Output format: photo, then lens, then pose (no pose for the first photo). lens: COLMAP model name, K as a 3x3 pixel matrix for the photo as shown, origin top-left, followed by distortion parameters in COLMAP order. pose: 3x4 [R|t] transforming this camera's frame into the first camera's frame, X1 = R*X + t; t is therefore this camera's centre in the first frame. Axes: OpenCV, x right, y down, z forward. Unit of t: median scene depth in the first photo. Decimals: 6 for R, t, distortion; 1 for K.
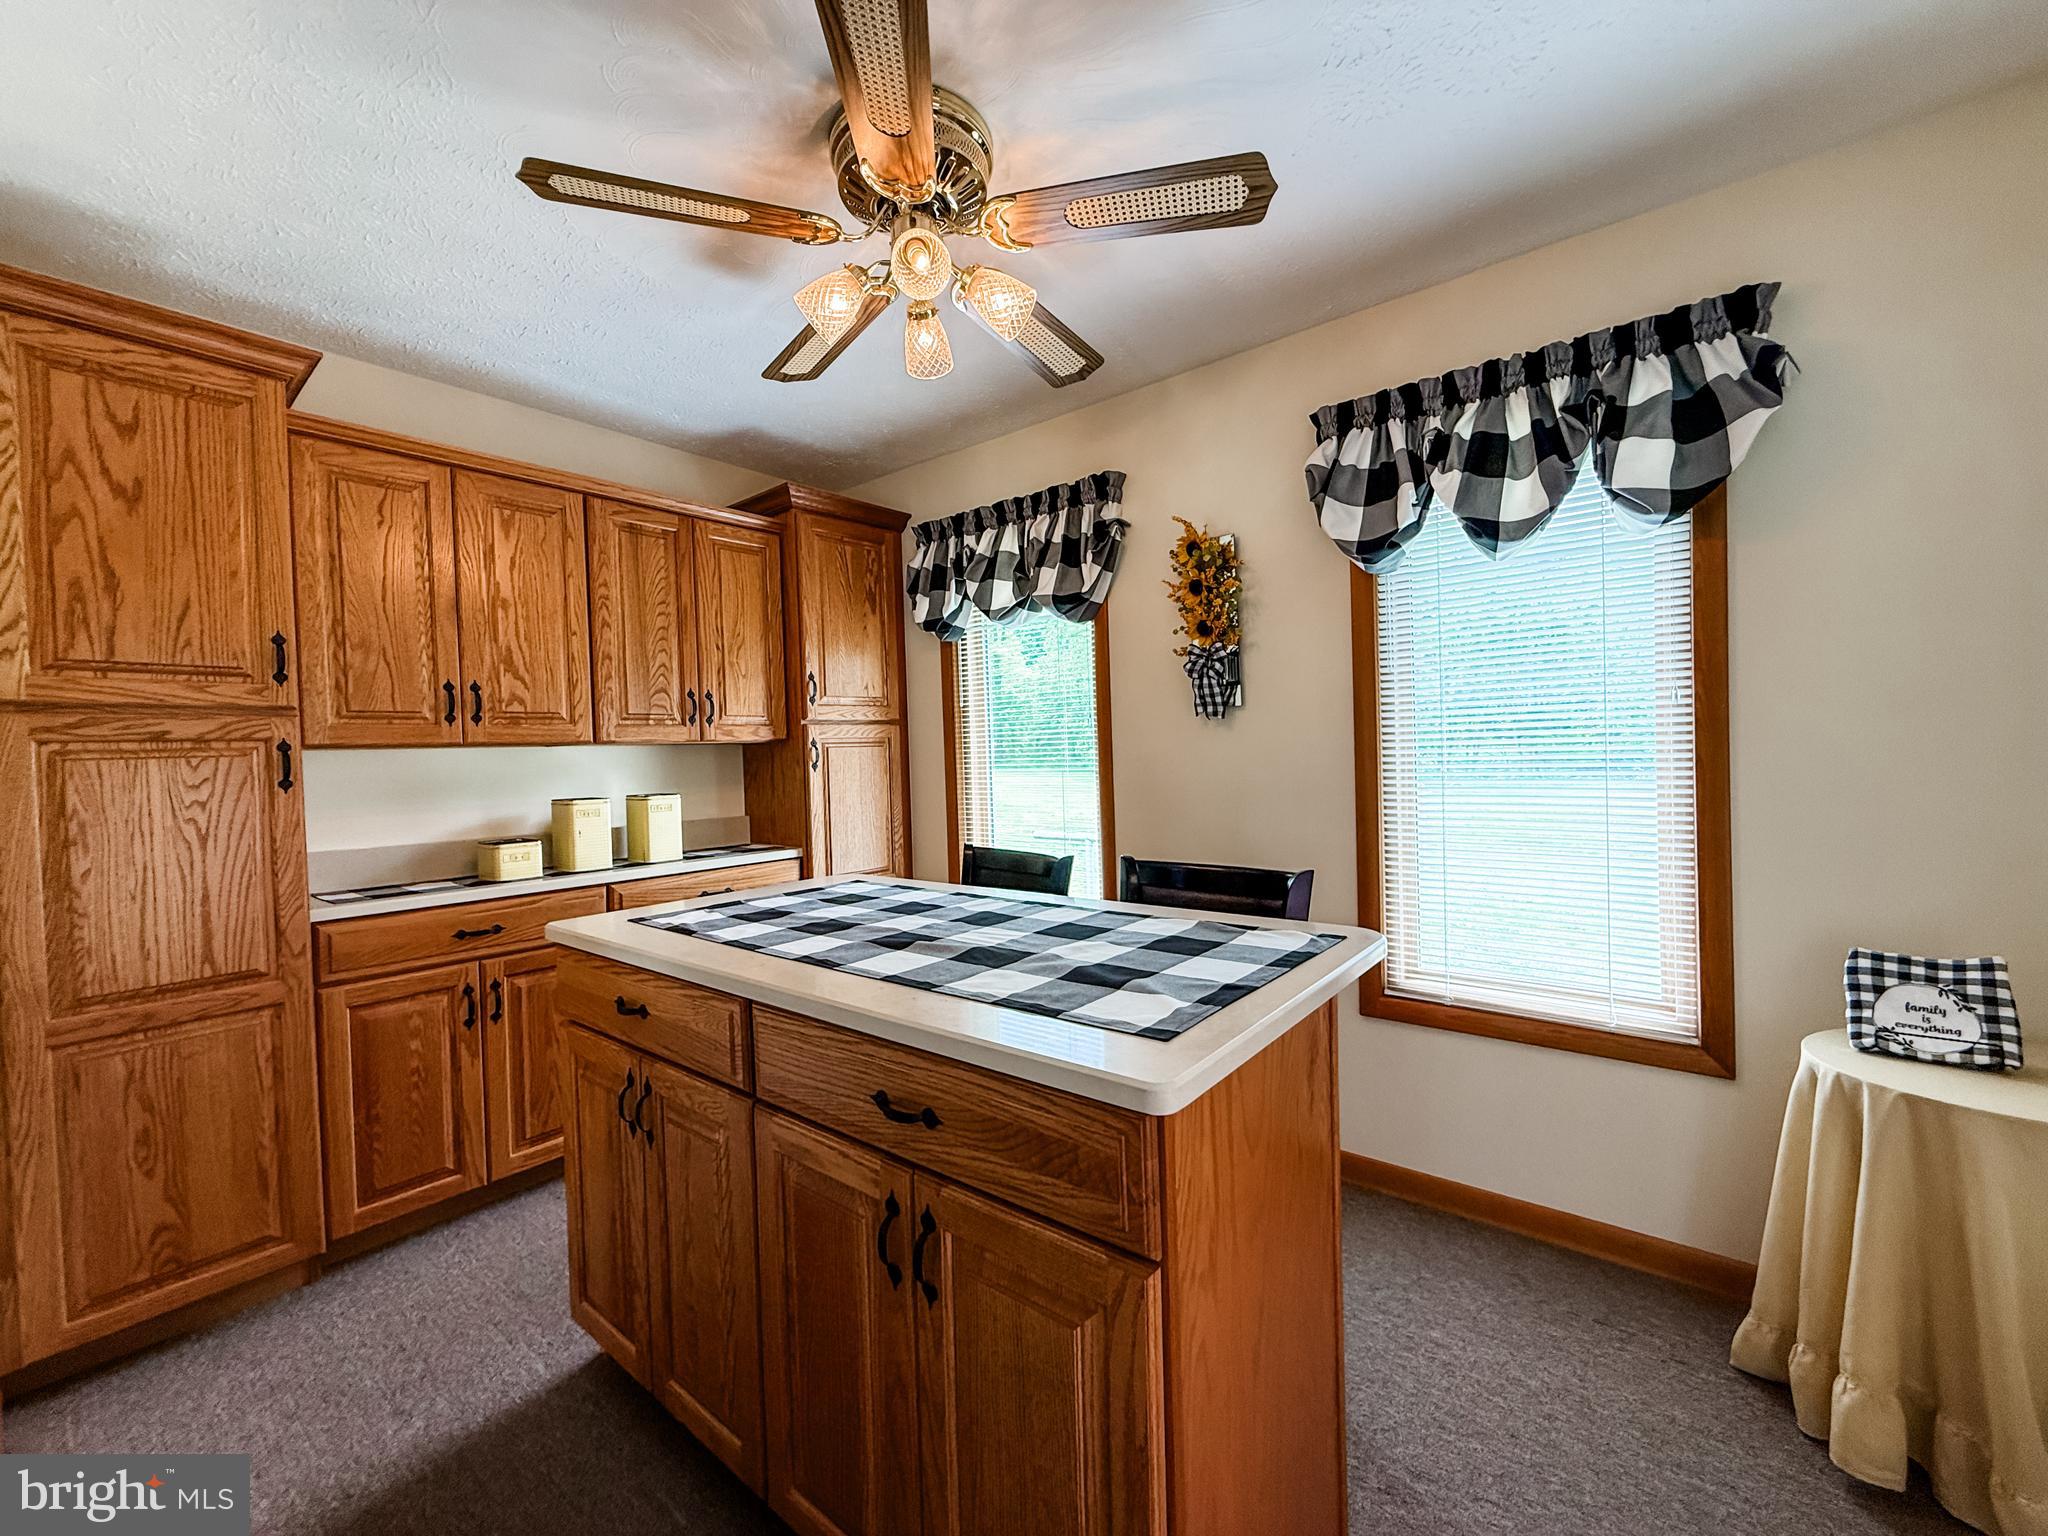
lens RADIAL K [[817.7, 0, 1019.2], [0, 817.7, 767.4], [0, 0, 1]] dist [0.000083, -0.000088]
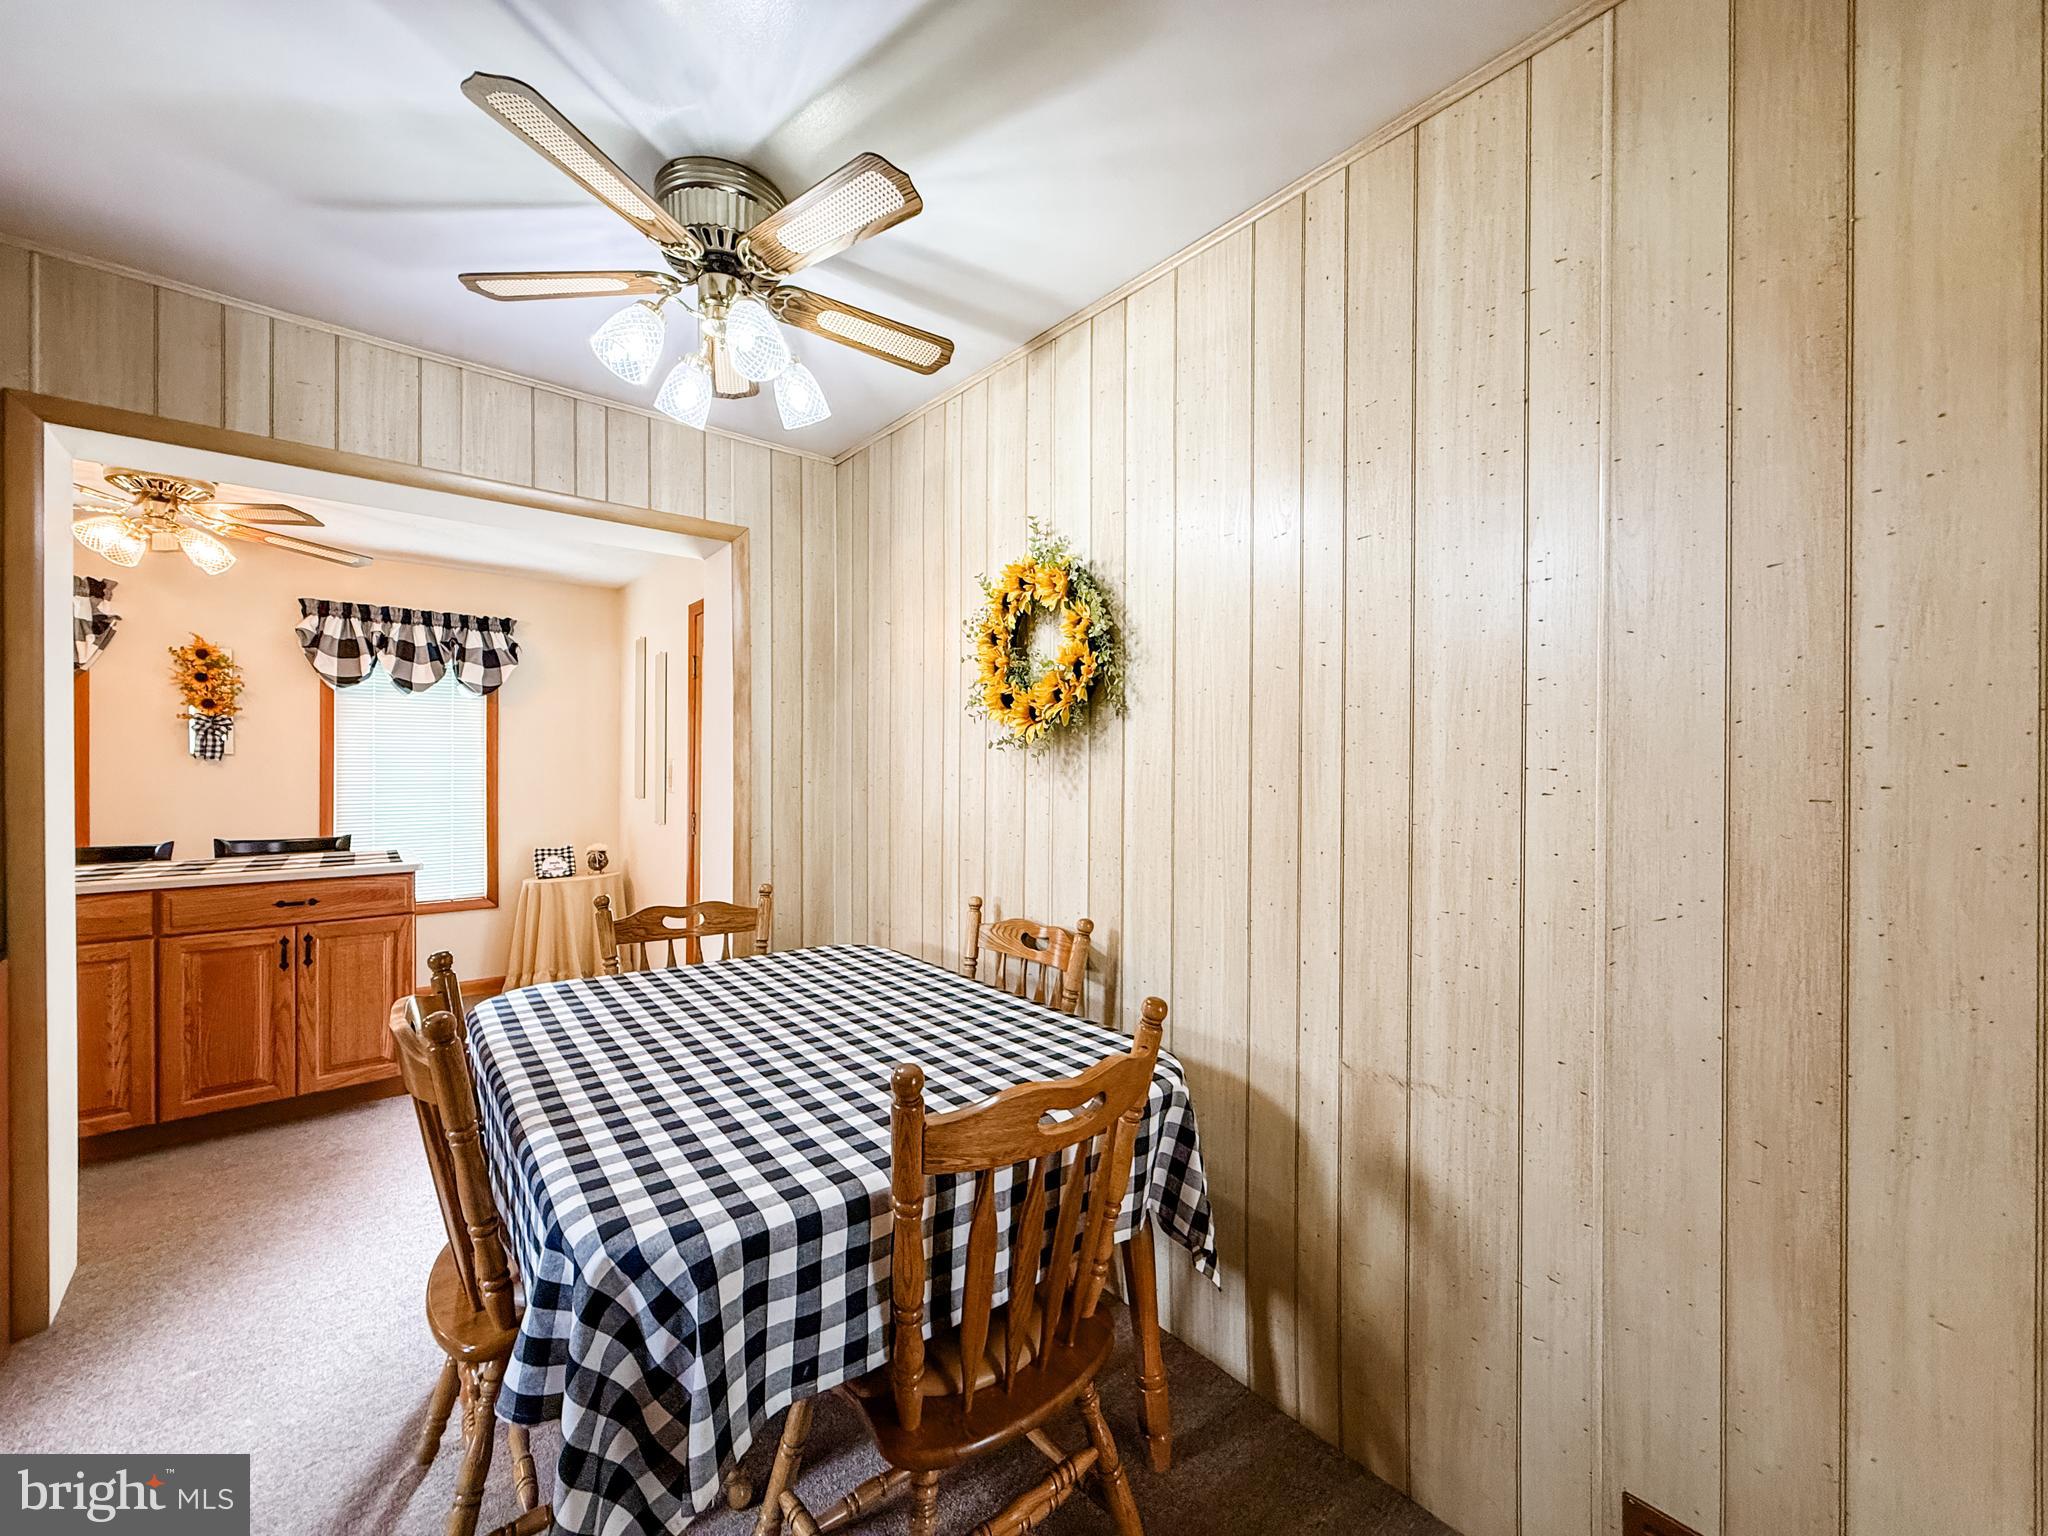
lens RADIAL K [[817.7, 0, 1019.2], [0, 817.7, 767.4], [0, 0, 1]] dist [0.000083, -0.000088]
pose [[0.194515, 0.027555, 0.980512, -1.302988], [0.011348, 0.999475, -0.030339, 0.025984], [-0.980834, 0.017028, 0.194100, -1.090832]]
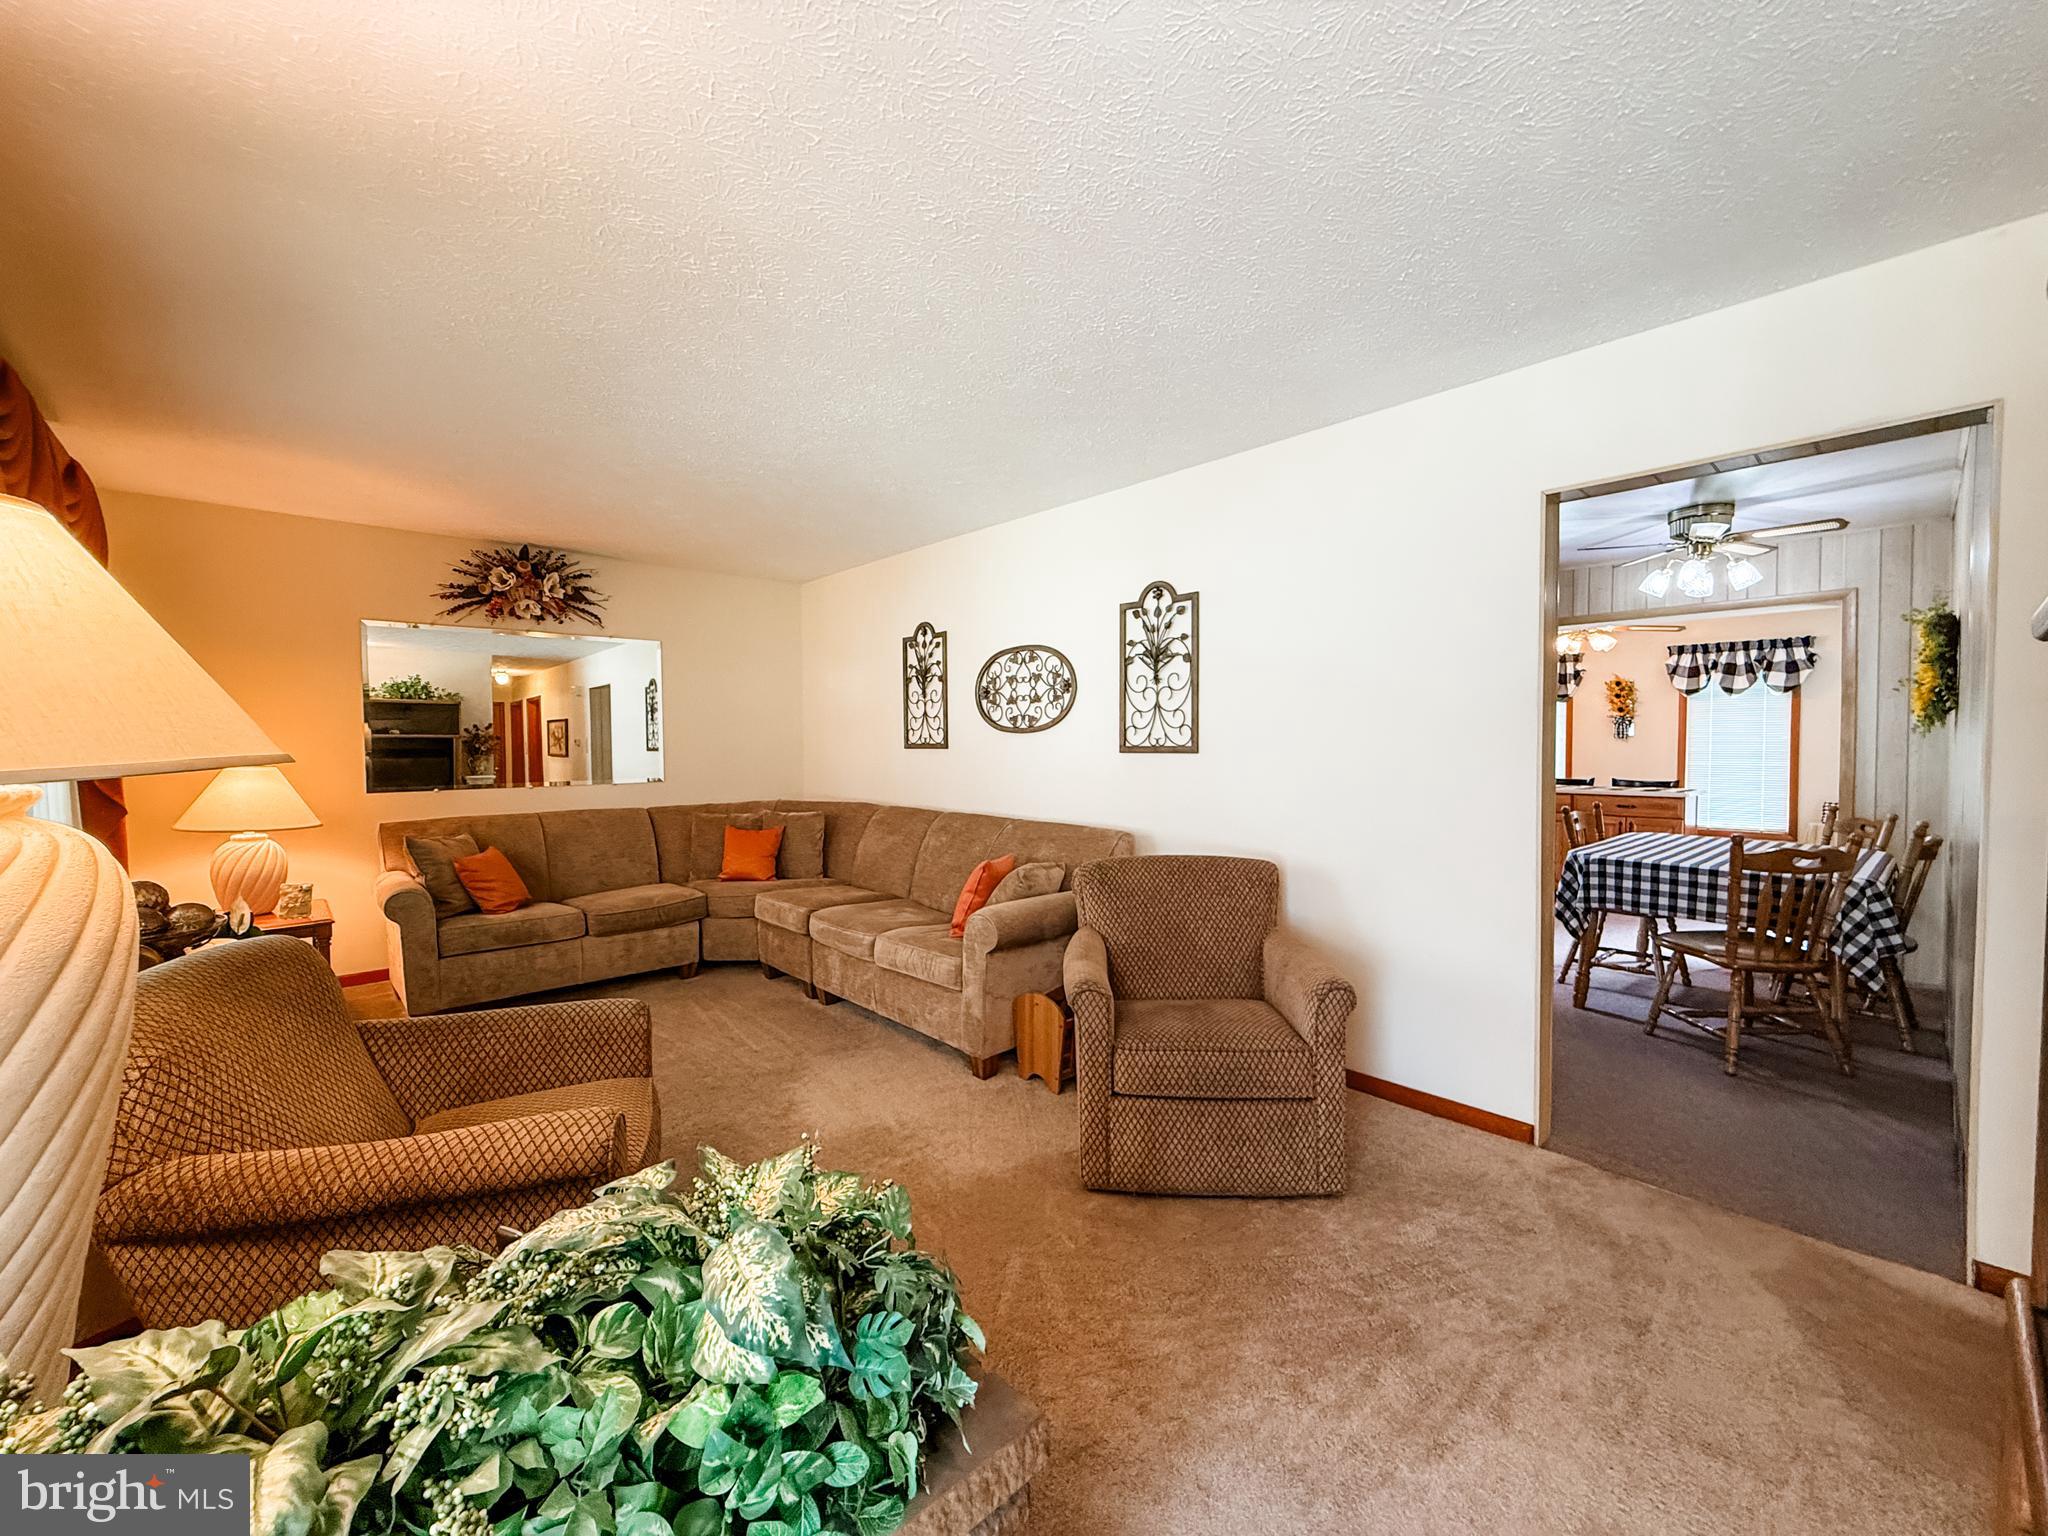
lens RADIAL K [[817.7, 0, 1019.2], [0, 817.7, 767.4], [0, 0, 1]] dist [0.000083, -0.000088]
pose [[0.988175, 0.034030, -0.149509, -1.942371], [-0.032458, 0.999389, 0.012943, 0.100057], [0.149858, -0.007938, 0.988676, -2.991407]]
